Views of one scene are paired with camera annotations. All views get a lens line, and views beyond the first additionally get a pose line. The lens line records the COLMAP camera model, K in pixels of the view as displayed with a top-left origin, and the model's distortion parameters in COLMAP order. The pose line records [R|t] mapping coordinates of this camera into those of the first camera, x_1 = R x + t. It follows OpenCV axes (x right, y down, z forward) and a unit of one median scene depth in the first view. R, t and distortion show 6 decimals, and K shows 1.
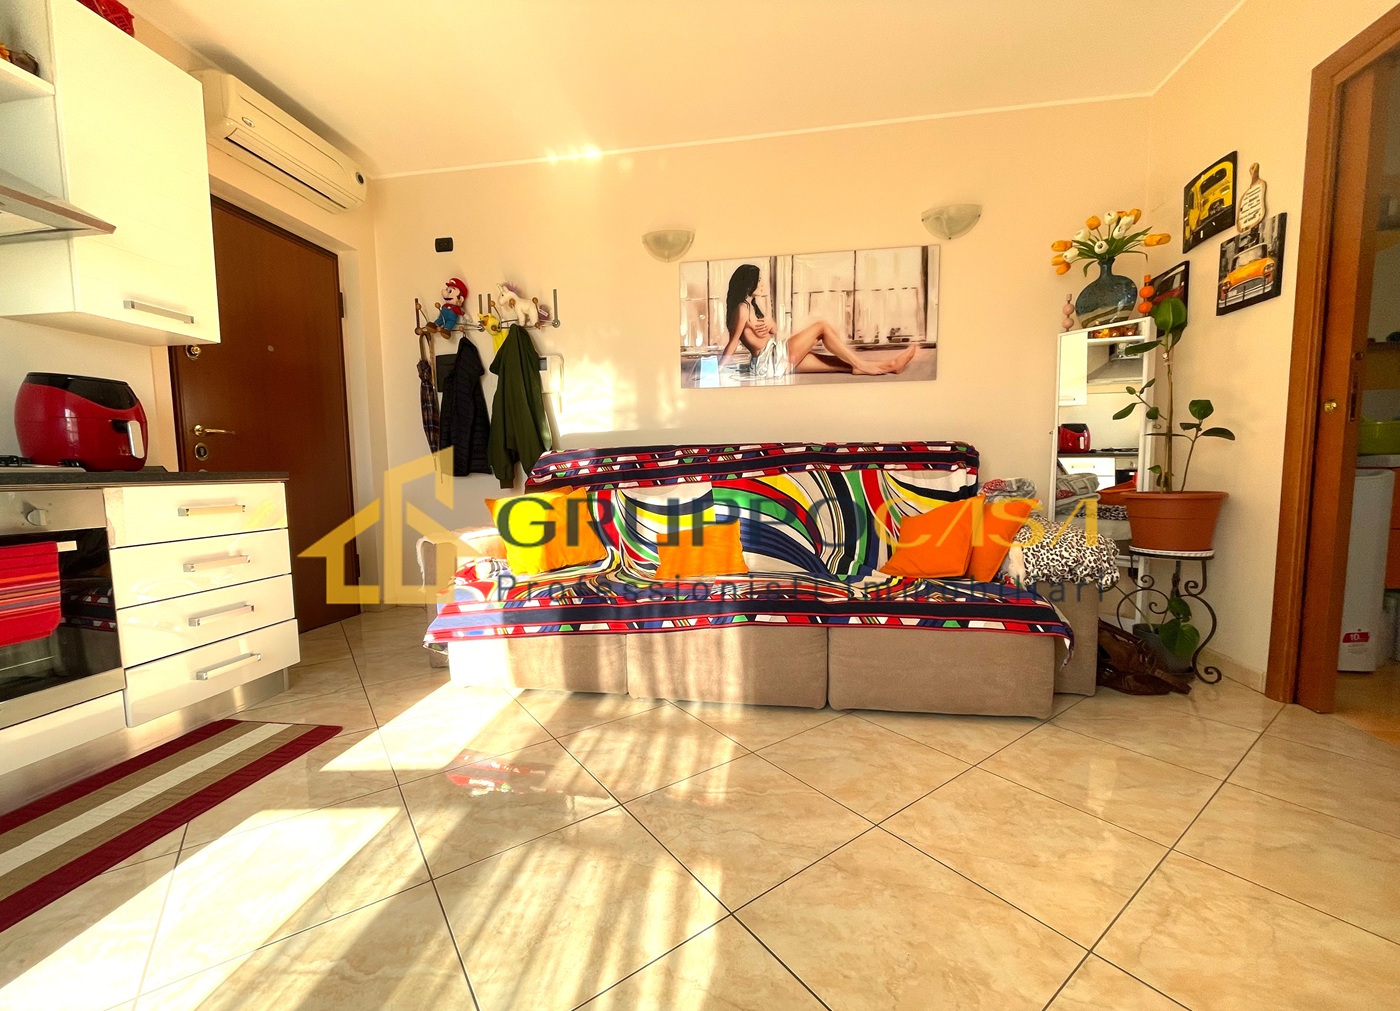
lens RADIAL K [[564.1, 0, 699.0], [0, 564.1, 517.9], [0, 0, 1]] dist [-0.002109, -0.000417]
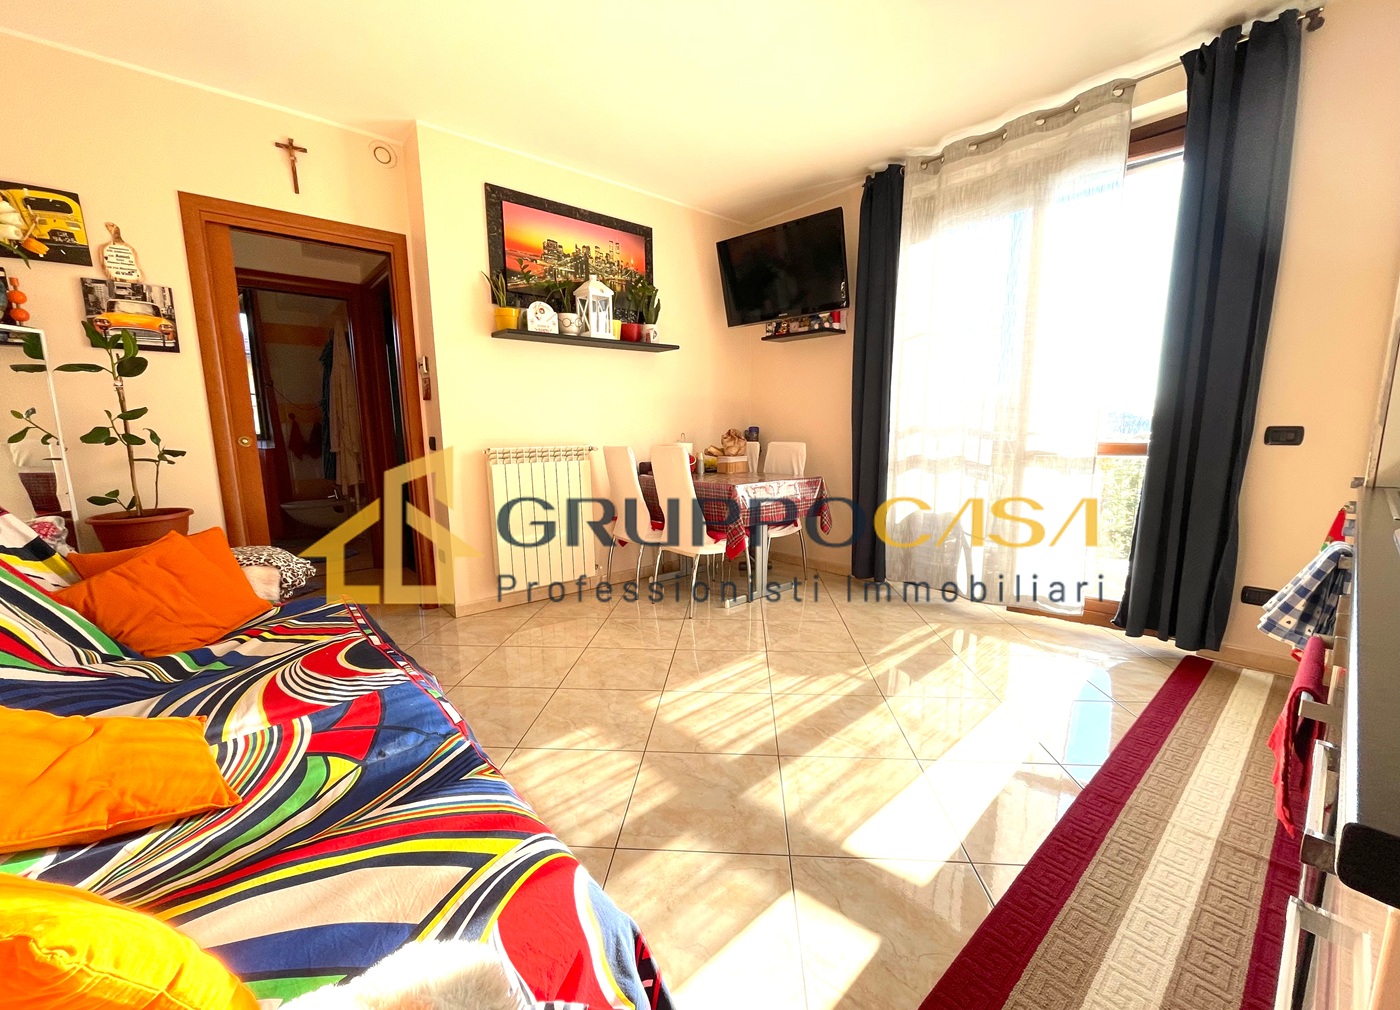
lens RADIAL K [[564.1, 0, 699.0], [0, 564.1, 517.4], [0, 0, 1]] dist [-0.002109, -0.000417]
pose [[-0.766791, -0.075904, 0.637393, -0.805838], [0.076903, 0.974969, 0.208619, -0.225006], [-0.637273, 0.208985, -0.741760, 1.400762]]
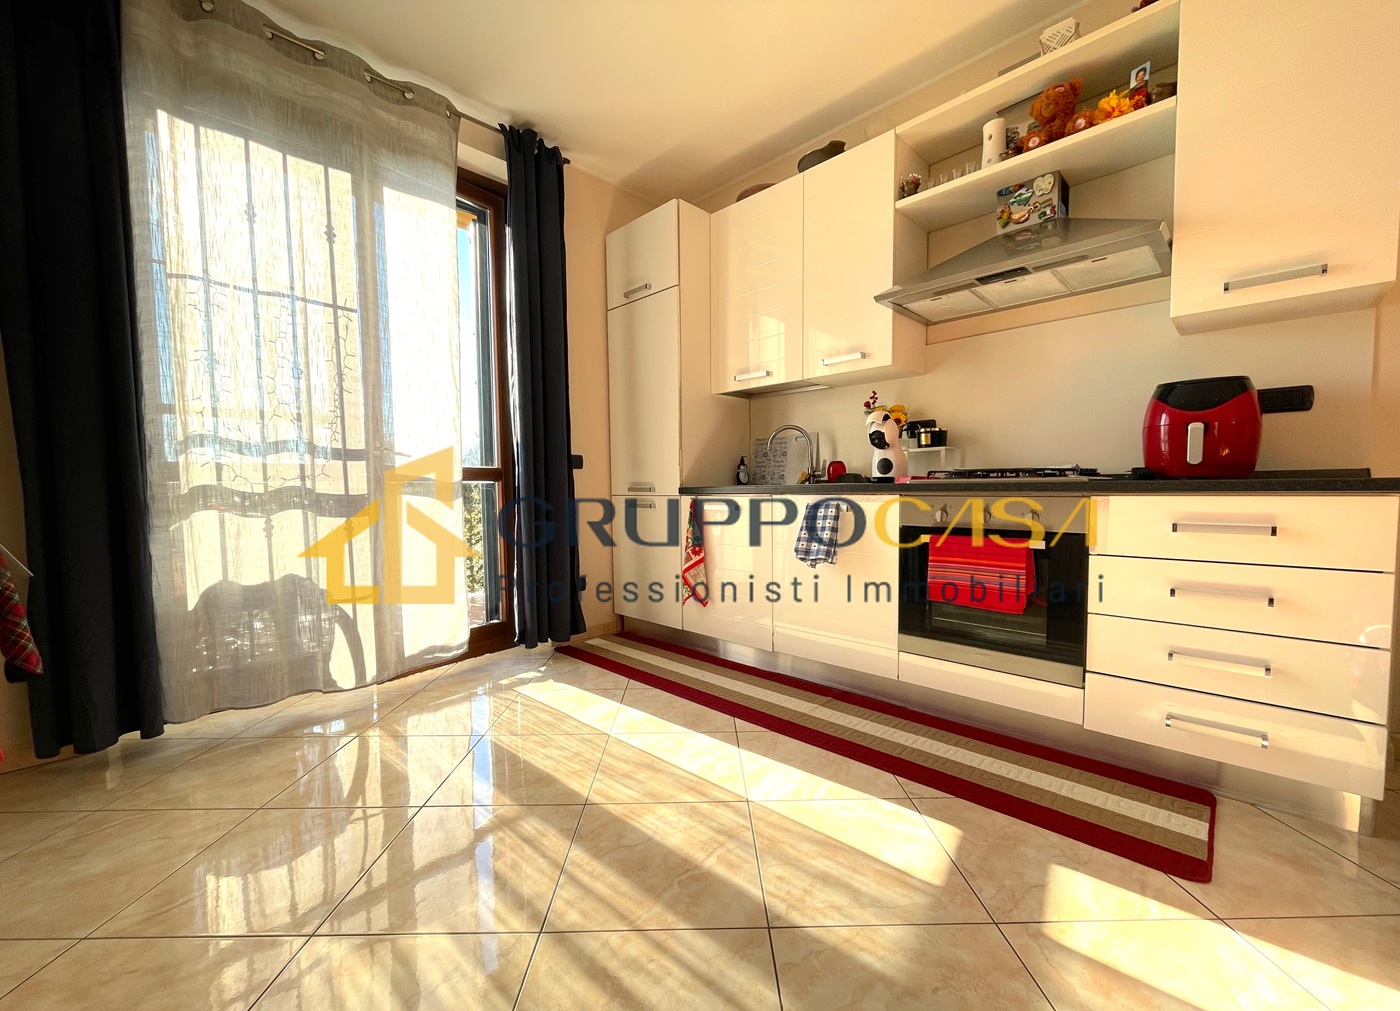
lens RADIAL K [[564.1, 0, 699.0], [0, 564.1, 517.9], [0, 0, 1]] dist [-0.002109, -0.000417]
pose [[-0.580098, 0.064437, -0.811994, 0.194851], [-0.050165, 0.992148, 0.114572, -0.084105], [0.813000, 0.107197, -0.572310, 0.886186]]
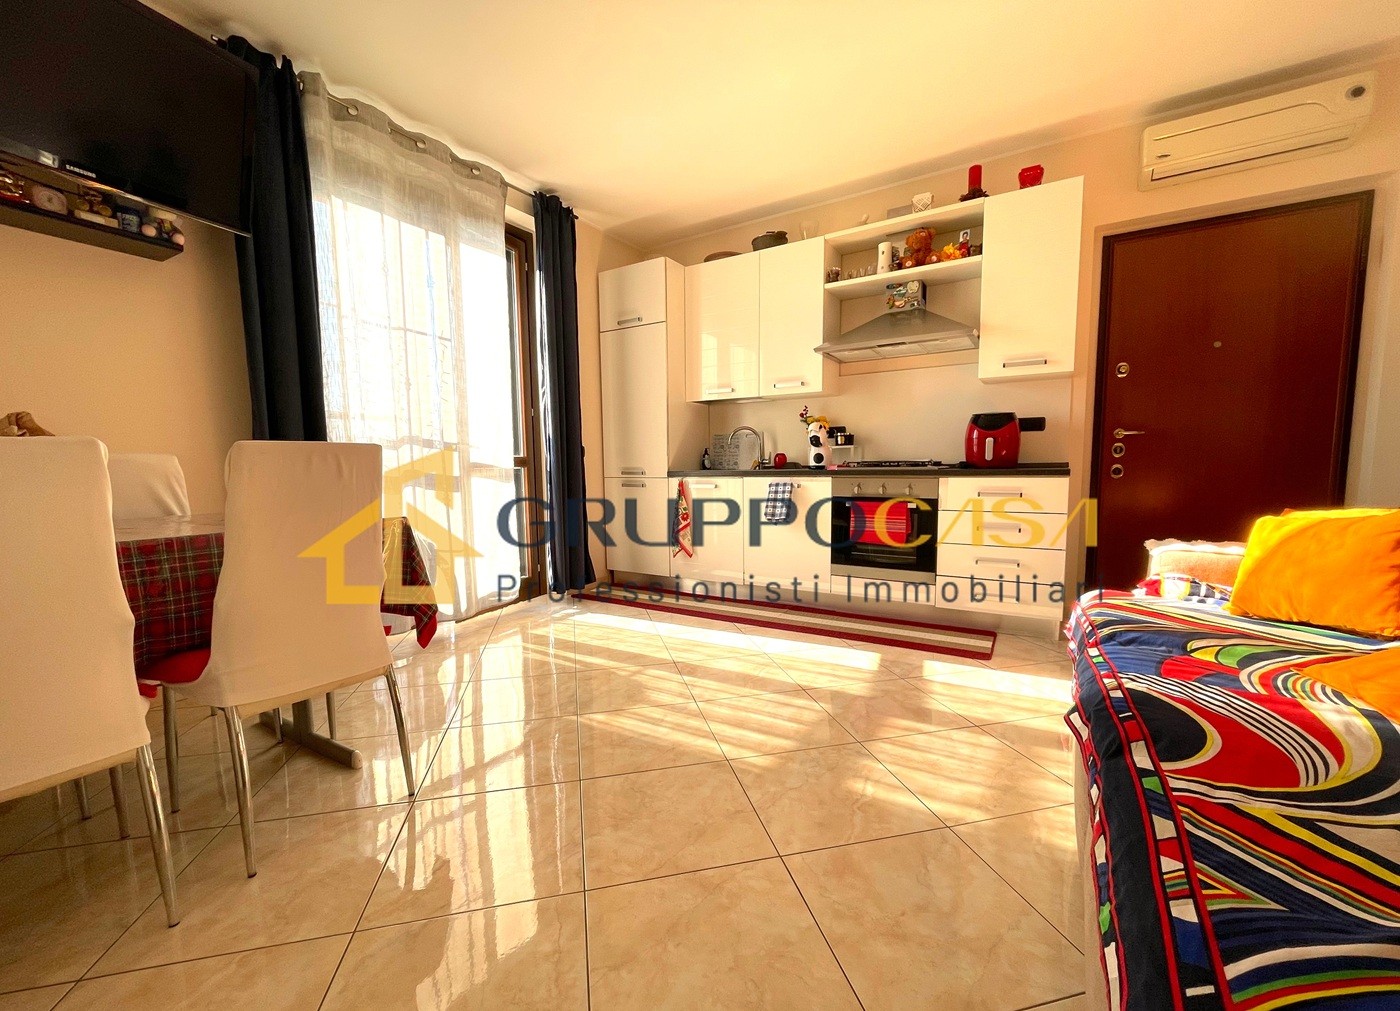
lens RADIAL K [[564.1, 0, 699.0], [0, 564.1, 517.9], [0, 0, 1]] dist [-0.002109, -0.000417]
pose [[-0.385716, 0.104146, -0.916721, 0.880381], [-0.061230, 0.988529, 0.138066, -0.114984], [0.920583, 0.109385, -0.374915, 0.860285]]
